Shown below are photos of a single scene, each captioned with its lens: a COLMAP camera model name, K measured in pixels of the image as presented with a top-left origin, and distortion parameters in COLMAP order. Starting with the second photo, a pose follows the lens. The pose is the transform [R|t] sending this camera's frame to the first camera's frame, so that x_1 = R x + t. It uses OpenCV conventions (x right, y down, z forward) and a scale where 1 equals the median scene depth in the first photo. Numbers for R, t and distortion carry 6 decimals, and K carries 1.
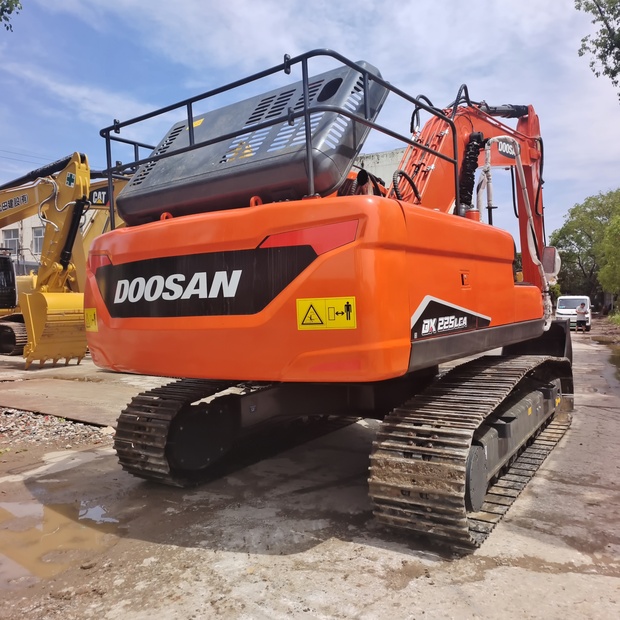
lens RADIAL K [[555.4, 0, 318.8], [0, 555.4, 307.2], [0, 0, 1]] dist [0.018151, 0.024671]
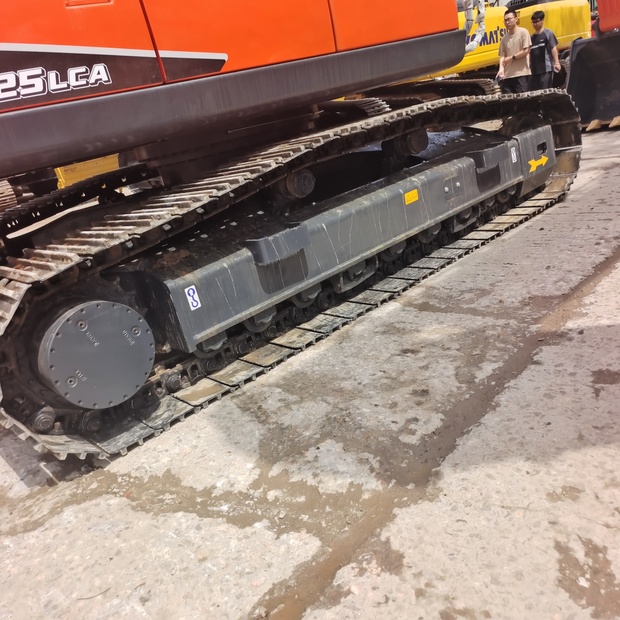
lens RADIAL K [[561.4, 0, 318.6], [0, 561.4, 308.7], [0, 0, 1]] dist [0.018471, 0.023014]
pose [[0.949119, -0.088119, -0.302337, 0.620514], [0.192532, 0.922098, 0.335658, 0.094202], [0.249206, -0.376789, 0.892147, 0.485676]]
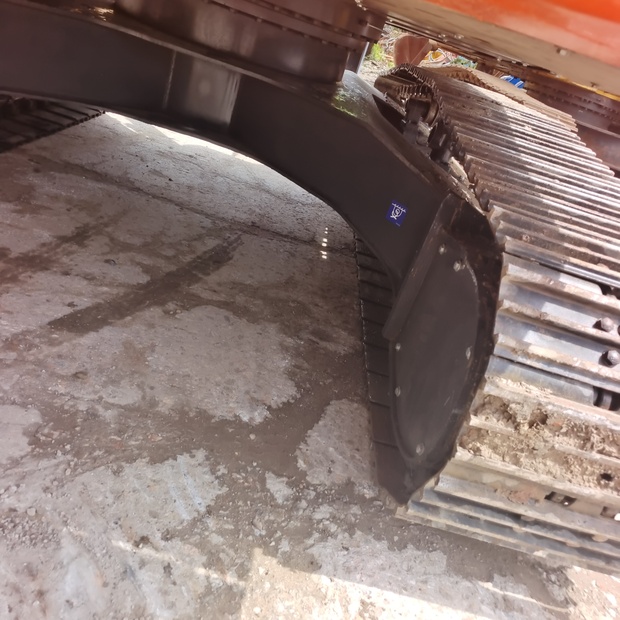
lens RADIAL K [[561.4, 0, 318.6], [0, 561.4, 308.7], [0, 0, 1]] dist [0.018471, 0.023014]
pose [[0.820511, 0.026946, 0.570995, -0.133201], [-0.324052, 0.844803, 0.425791, 0.123892], [-0.470905, -0.534398, 0.701902, 0.771906]]
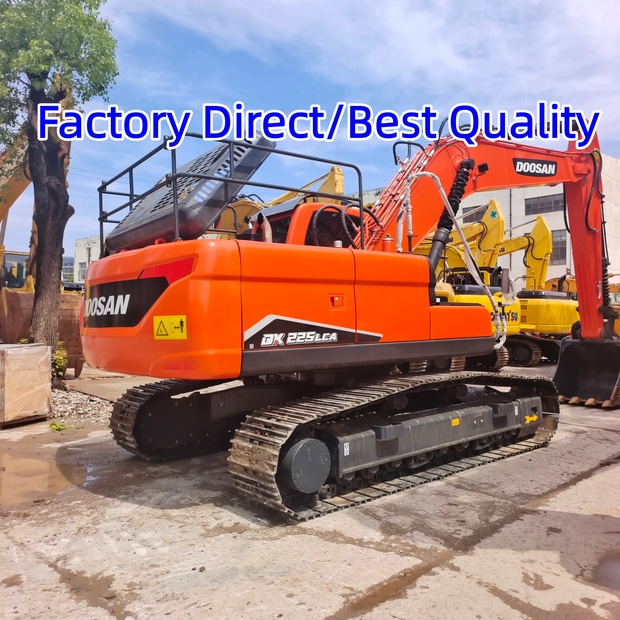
lens RADIAL K [[561.4, 0, 318.6], [0, 561.4, 308.7], [0, 0, 1]] dist [0.018471, 0.023014]
pose [[0.958524, 0.011691, -0.284772, 0.582900], [-0.016780, 0.999740, -0.015438, -0.015279], [0.284517, 0.019576, 0.958471, -0.163098]]
